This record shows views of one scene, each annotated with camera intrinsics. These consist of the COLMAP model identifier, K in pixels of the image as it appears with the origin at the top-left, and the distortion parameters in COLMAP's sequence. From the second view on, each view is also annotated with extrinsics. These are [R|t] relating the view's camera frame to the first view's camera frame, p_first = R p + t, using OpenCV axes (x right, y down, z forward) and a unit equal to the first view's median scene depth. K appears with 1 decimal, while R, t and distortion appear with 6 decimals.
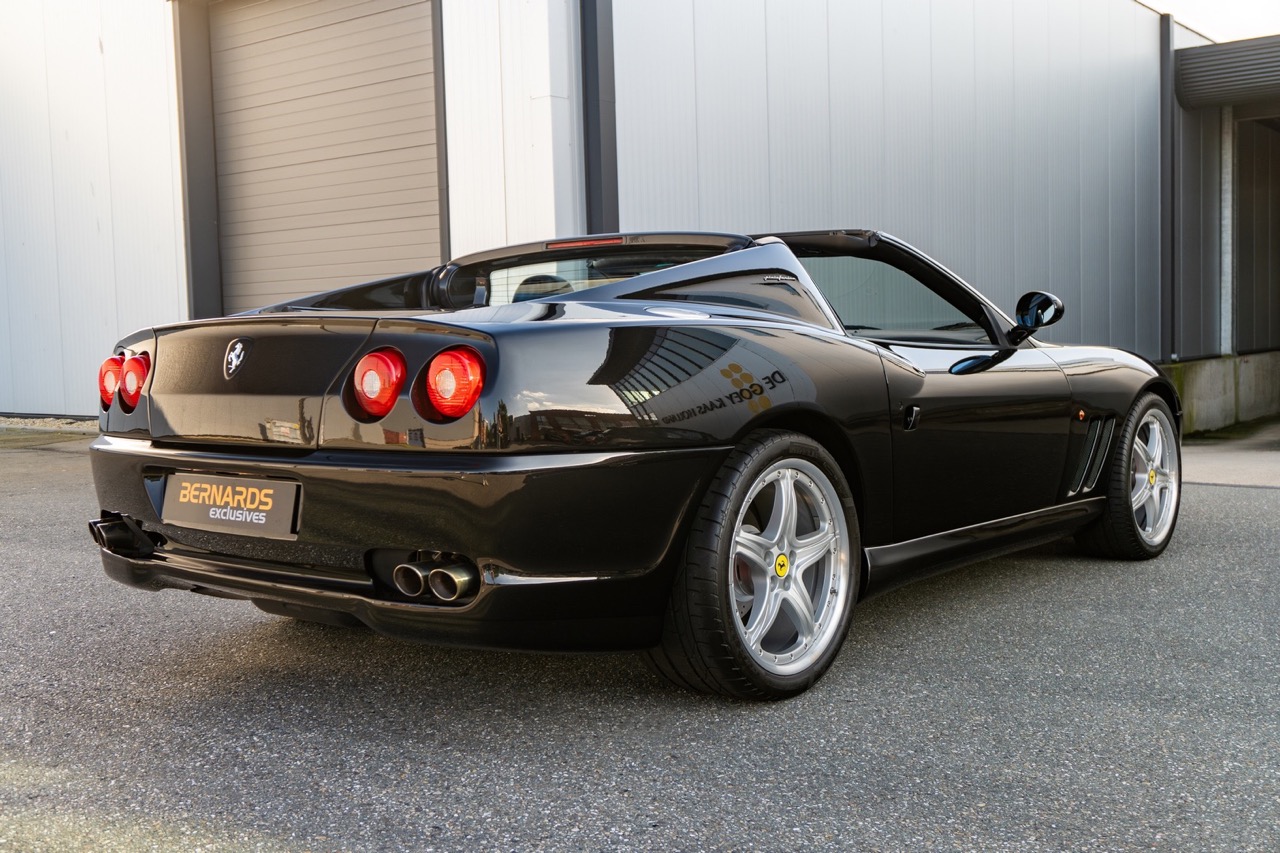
lens RADIAL K [[1388.3, 0, 646.5], [0, 1388.3, 427.8], [0, 0, 1]] dist [-0.008220, 0.000000]
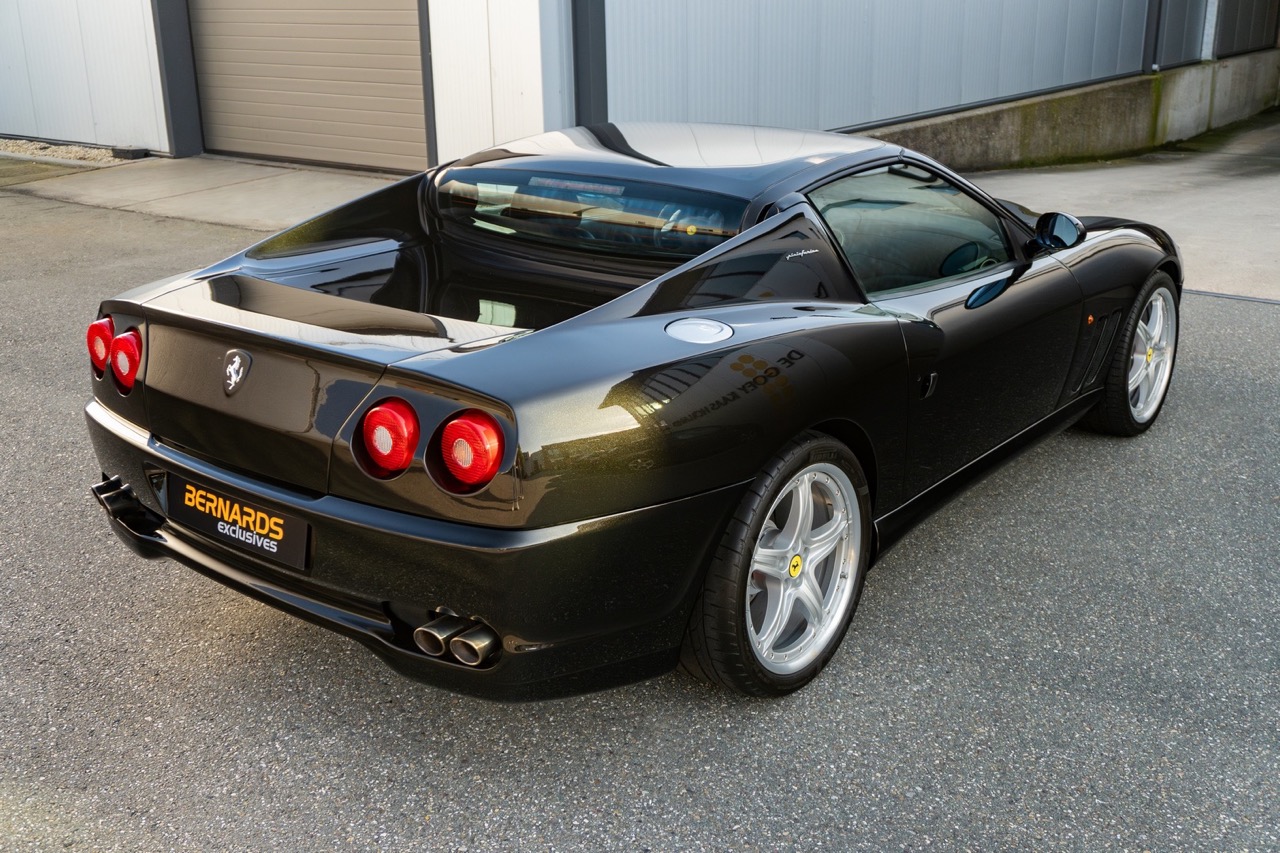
lens RADIAL K [[1336.2, 0, 639.8], [0, 1336.2, 419.5], [0, 0, 1]] dist [-0.008593, 0.000000]
pose [[0.999726, 0.010726, 0.020822, -0.037293], [-0.015647, 0.967347, 0.252972, -0.255600], [-0.017429, -0.253229, 0.967249, 0.101693]]
